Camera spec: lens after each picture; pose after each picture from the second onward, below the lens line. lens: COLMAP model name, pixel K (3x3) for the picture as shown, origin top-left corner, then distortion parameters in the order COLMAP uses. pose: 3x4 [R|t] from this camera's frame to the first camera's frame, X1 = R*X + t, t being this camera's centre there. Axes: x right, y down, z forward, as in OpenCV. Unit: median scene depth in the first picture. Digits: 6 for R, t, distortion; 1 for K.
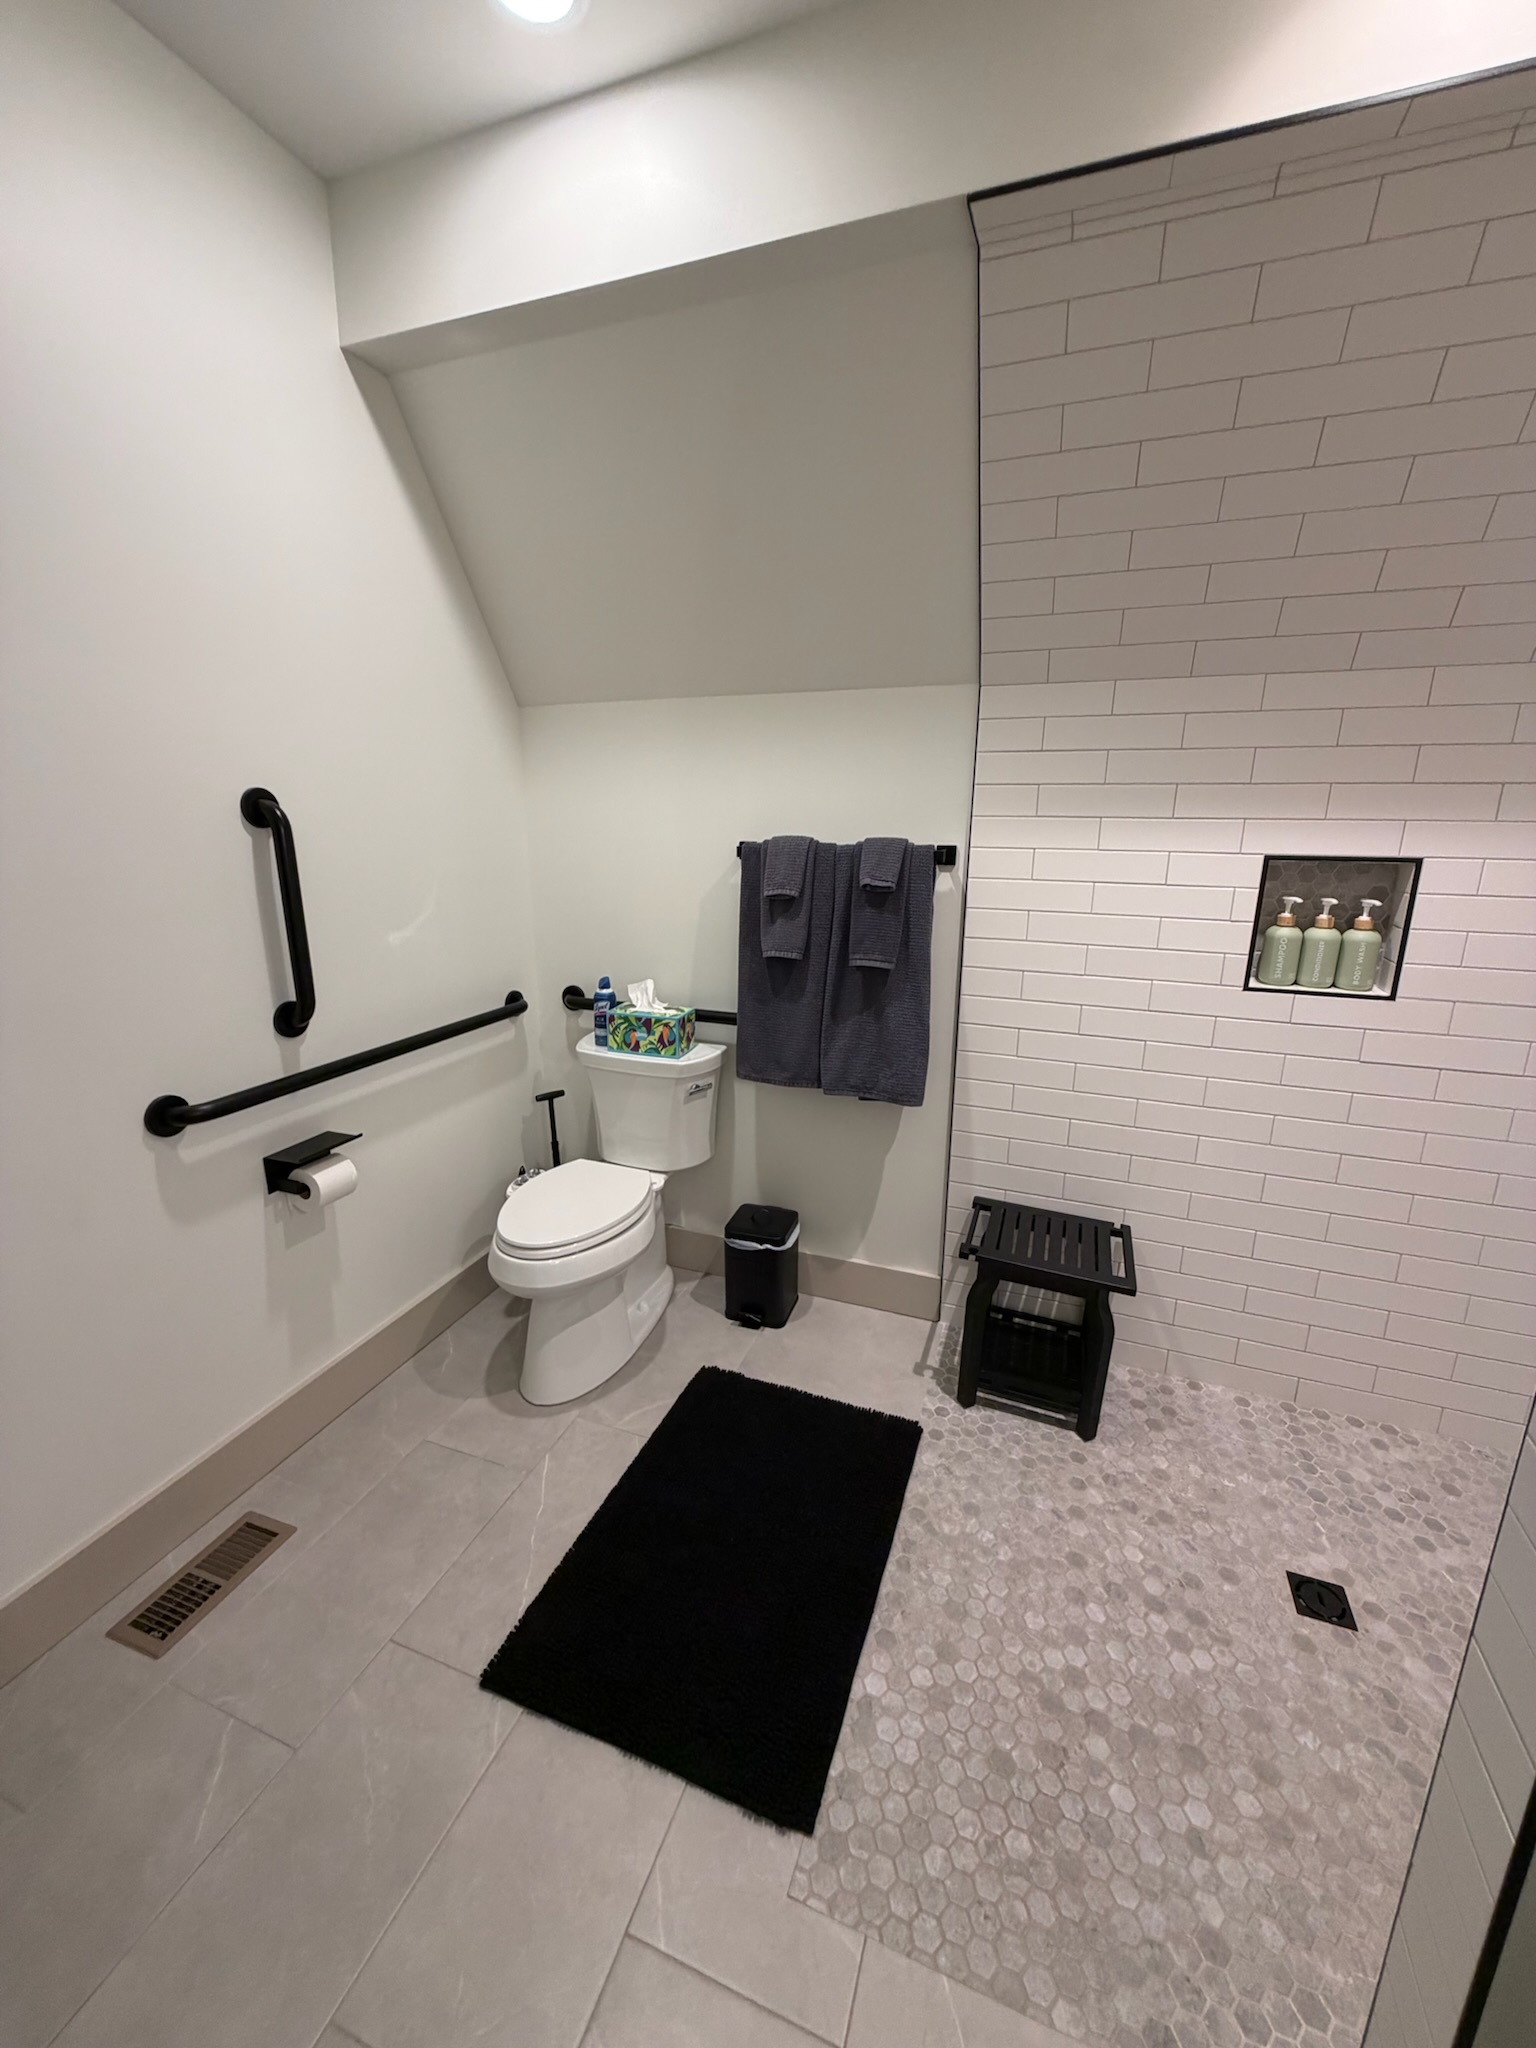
lens RADIAL K [[816.7, 0, 768.8], [0, 816.7, 1018.9], [0, 0, 1]] dist [-0.004168, 0.000992]
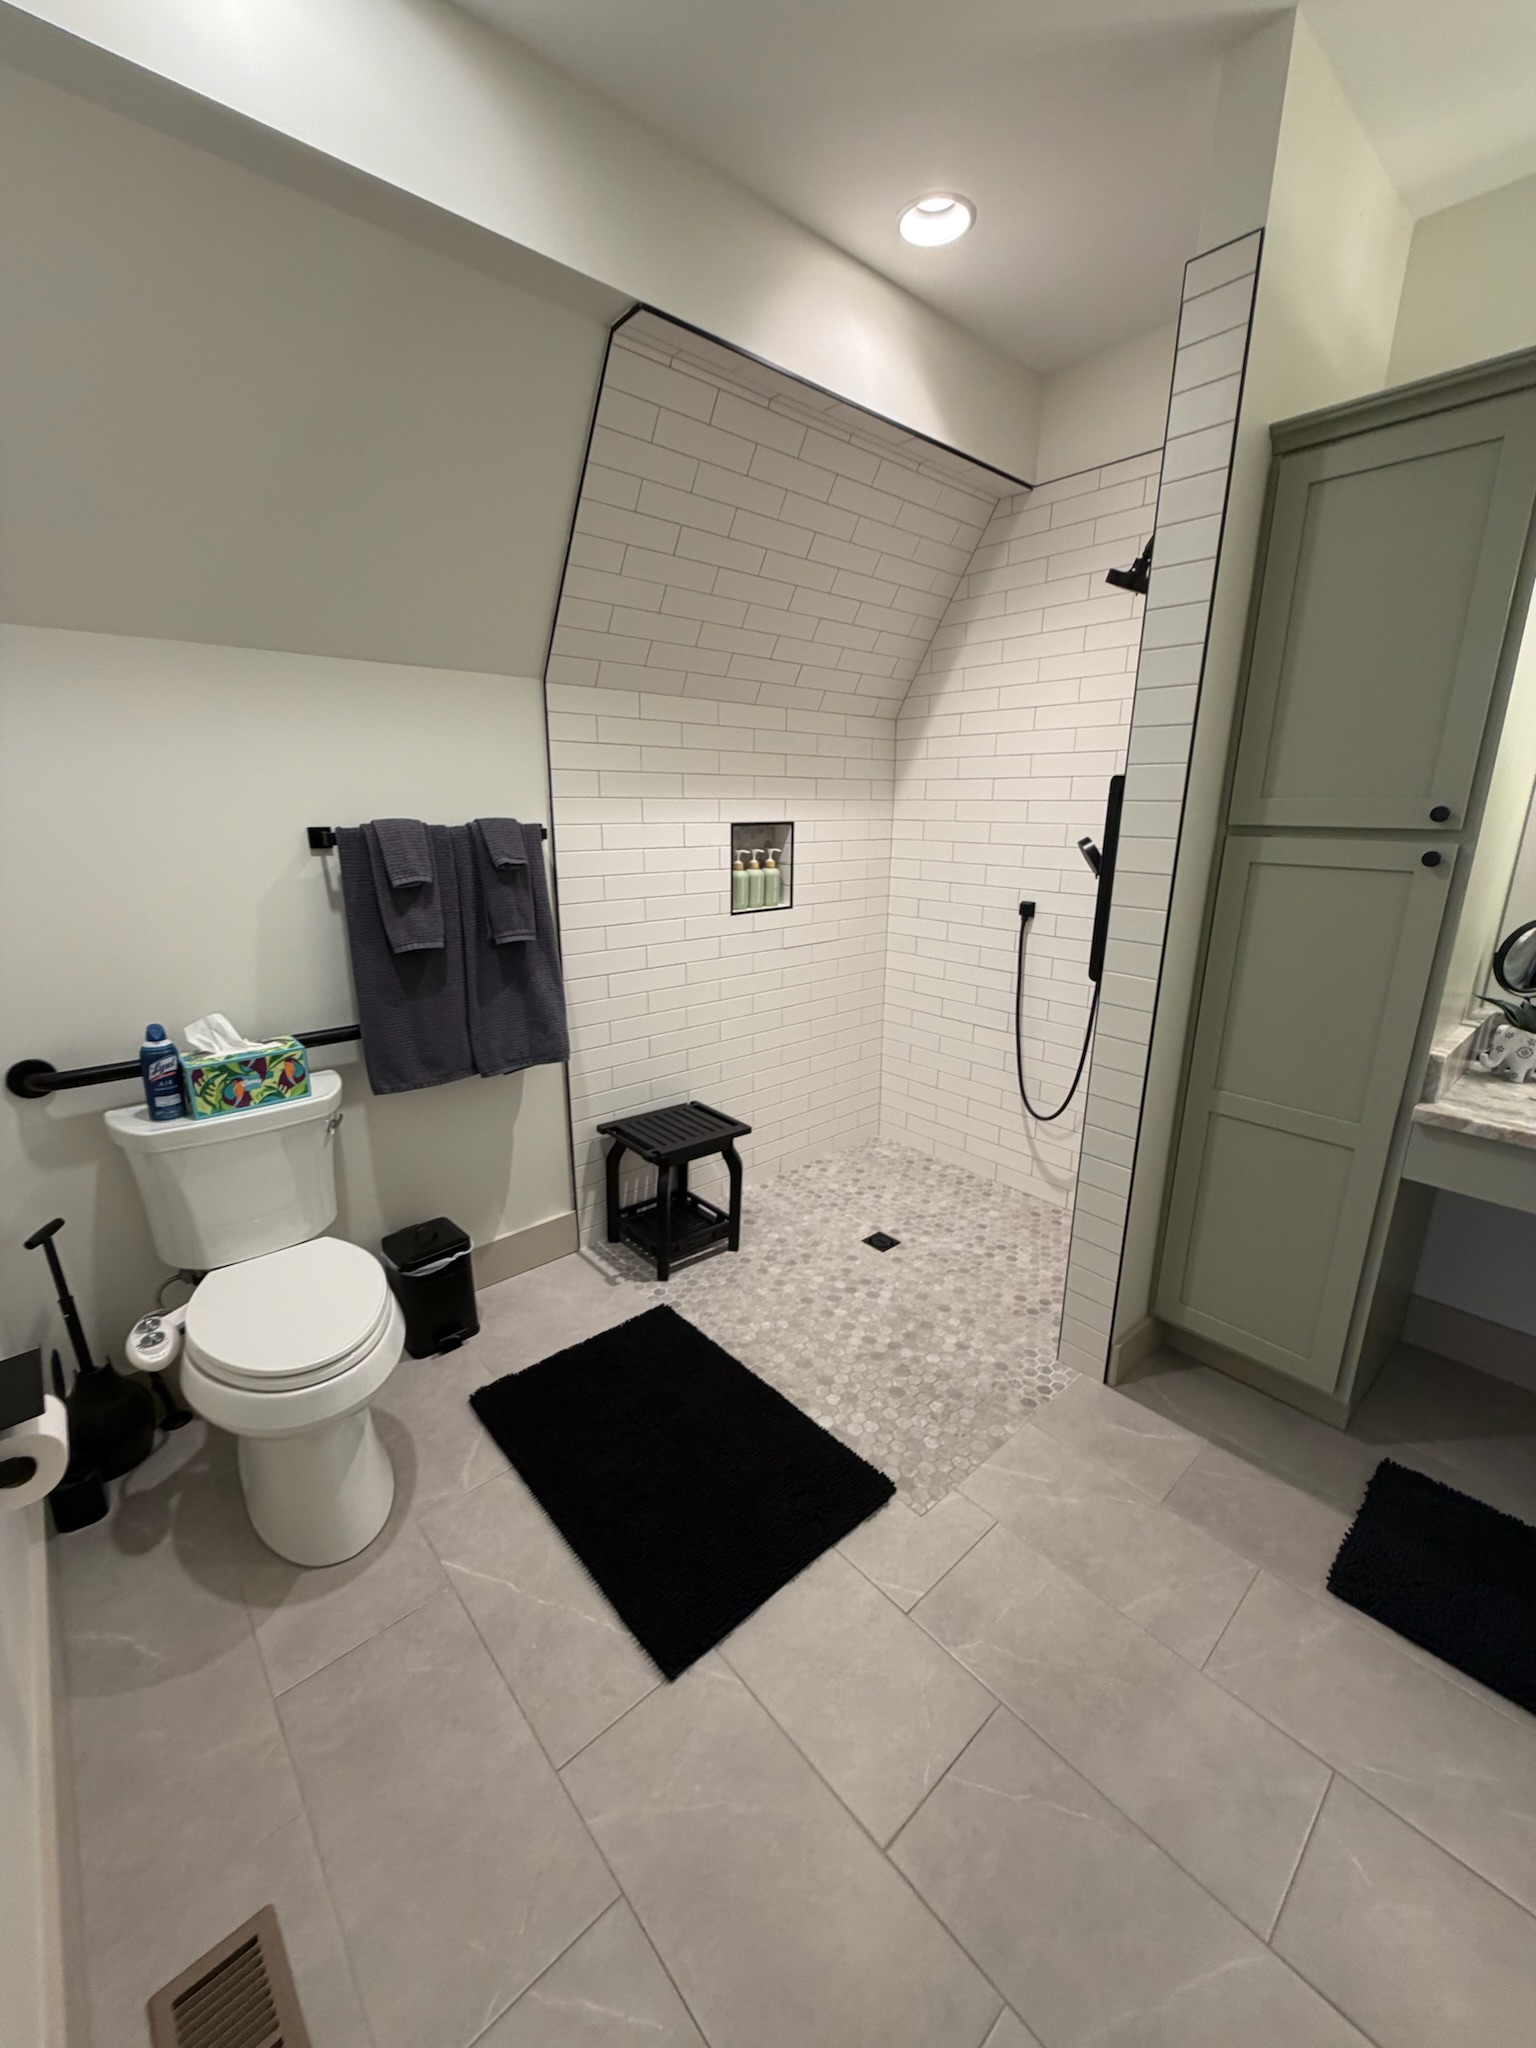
lens RADIAL K [[816.7, 0, 767.9], [0, 816.7, 1019.9], [0, 0, 1]] dist [-0.004168, 0.000992]
pose [[0.460652, -0.235196, 0.855852, -0.715832], [0.212213, 0.965471, 0.151099, -0.062440], [-0.861839, 0.112019, 0.494657, 0.235749]]
